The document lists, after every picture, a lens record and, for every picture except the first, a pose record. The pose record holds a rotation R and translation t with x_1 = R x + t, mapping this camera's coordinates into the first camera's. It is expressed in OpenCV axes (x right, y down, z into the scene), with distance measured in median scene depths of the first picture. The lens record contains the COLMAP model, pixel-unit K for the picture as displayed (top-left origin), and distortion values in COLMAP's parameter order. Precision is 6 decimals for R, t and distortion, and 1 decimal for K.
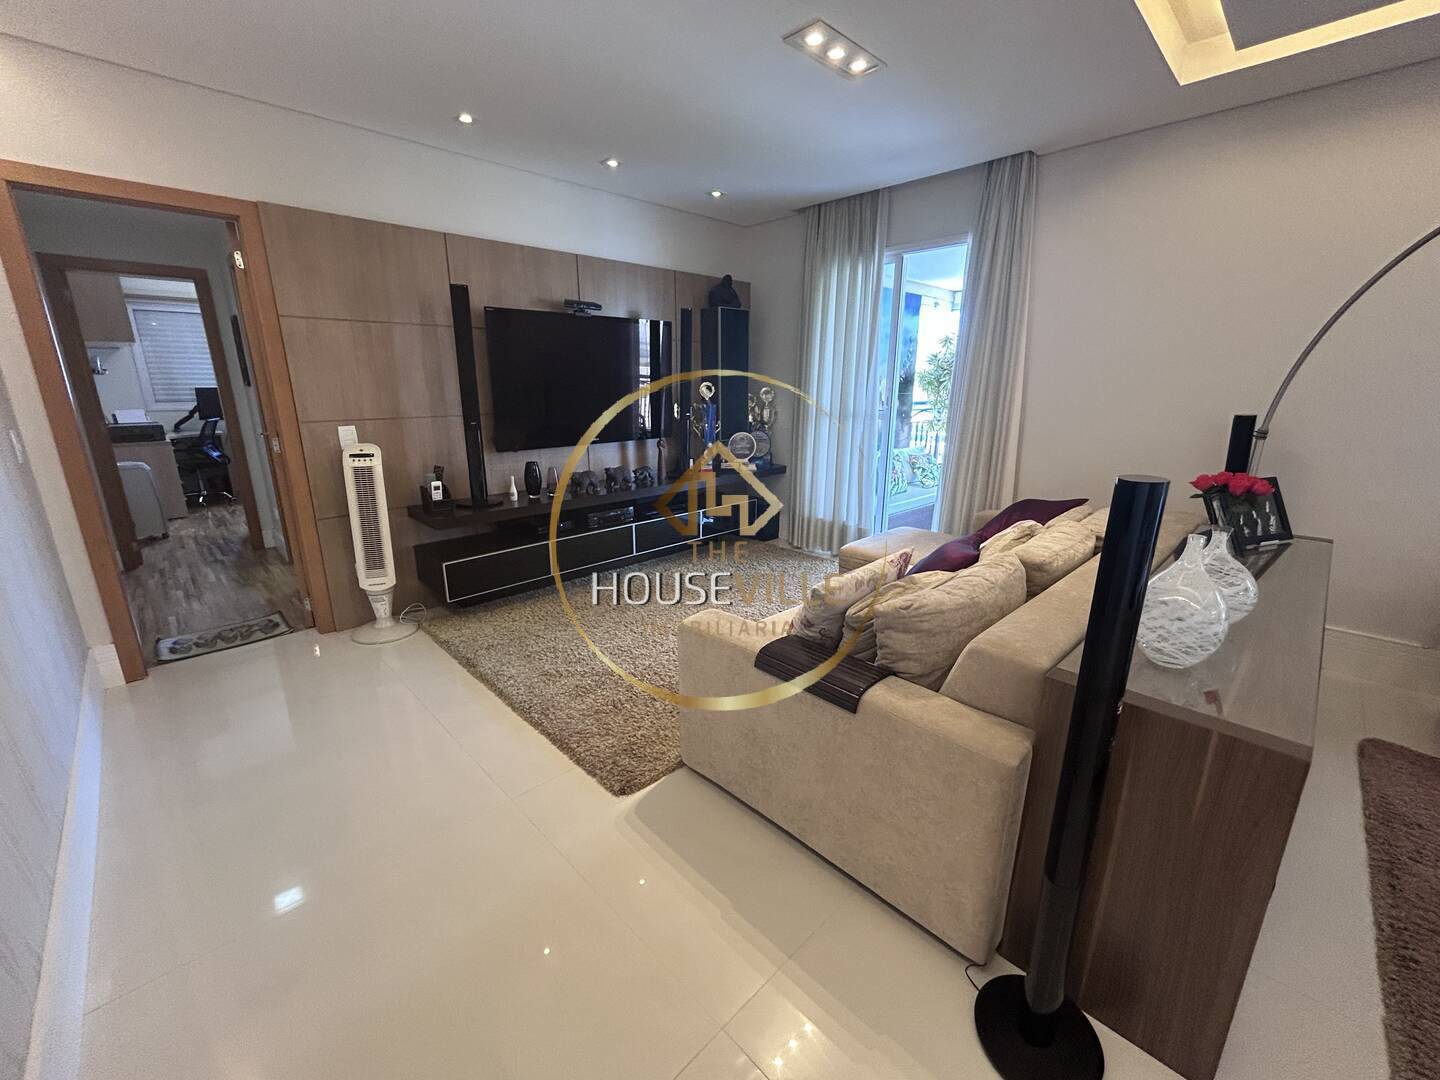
lens RADIAL K [[583.7, 0, 720.5], [0, 583.7, 546.1], [0, 0, 1]] dist [0.004120, -0.002226]
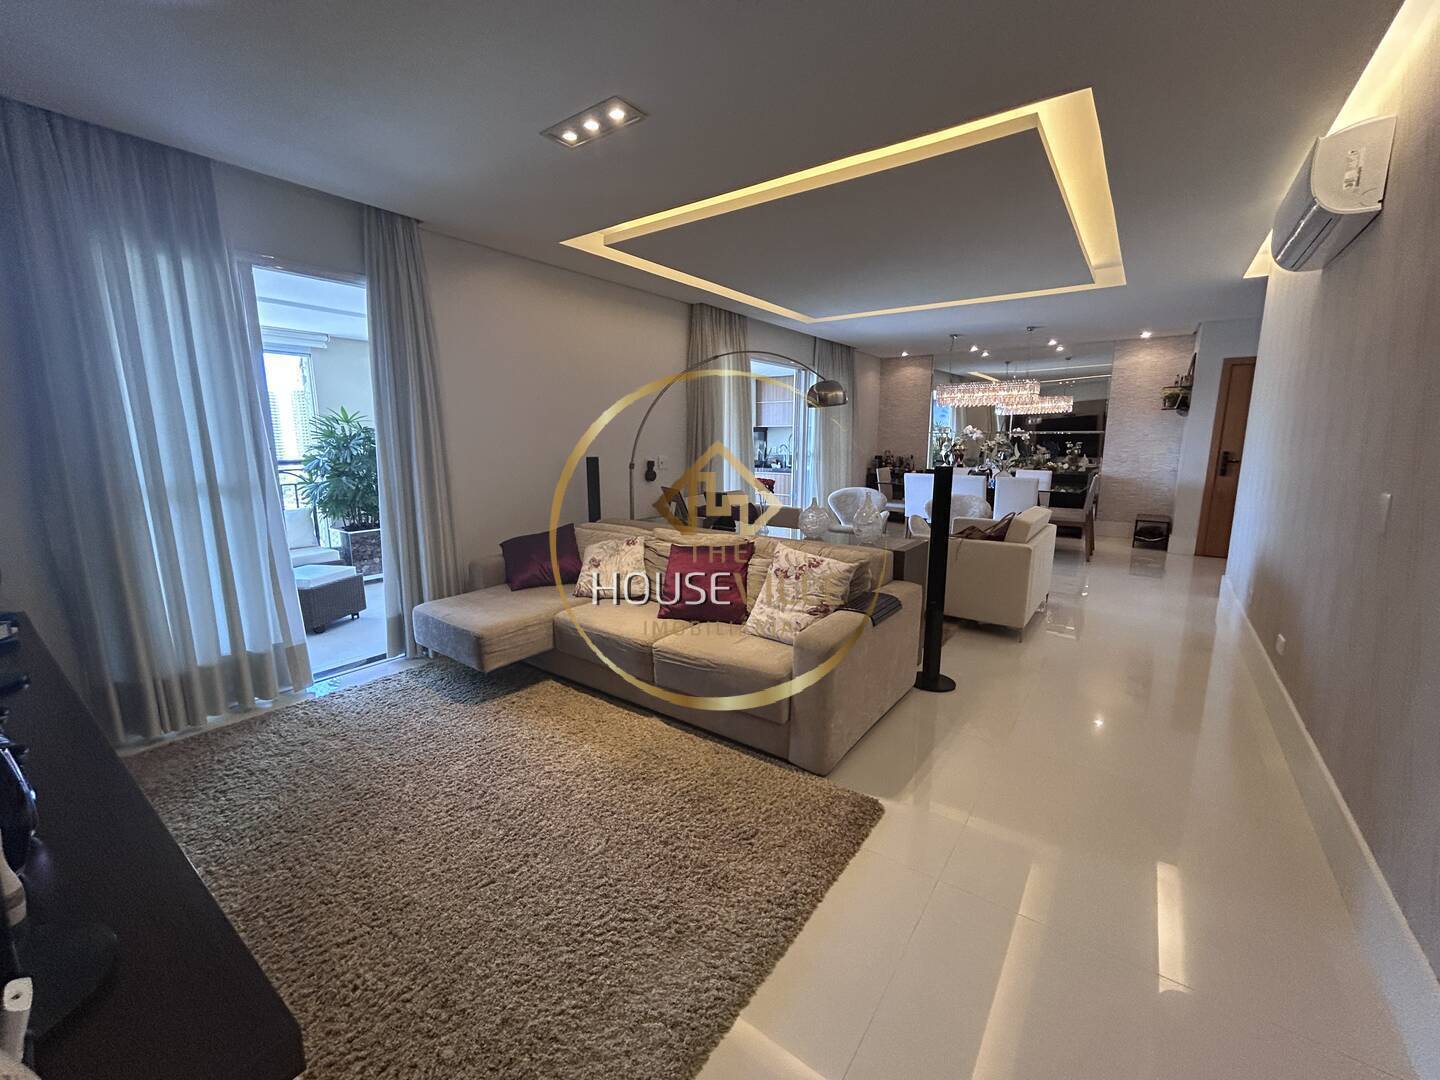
lens RADIAL K [[583.7, 0, 718.6], [0, 583.7, 537.9], [0, 0, 1]] dist [0.004120, -0.002226]
pose [[-0.165019, -0.177979, 0.970099, -0.662790], [0.261005, 0.940638, 0.216973, -0.225520], [-0.951128, 0.289006, -0.108770, 0.755830]]
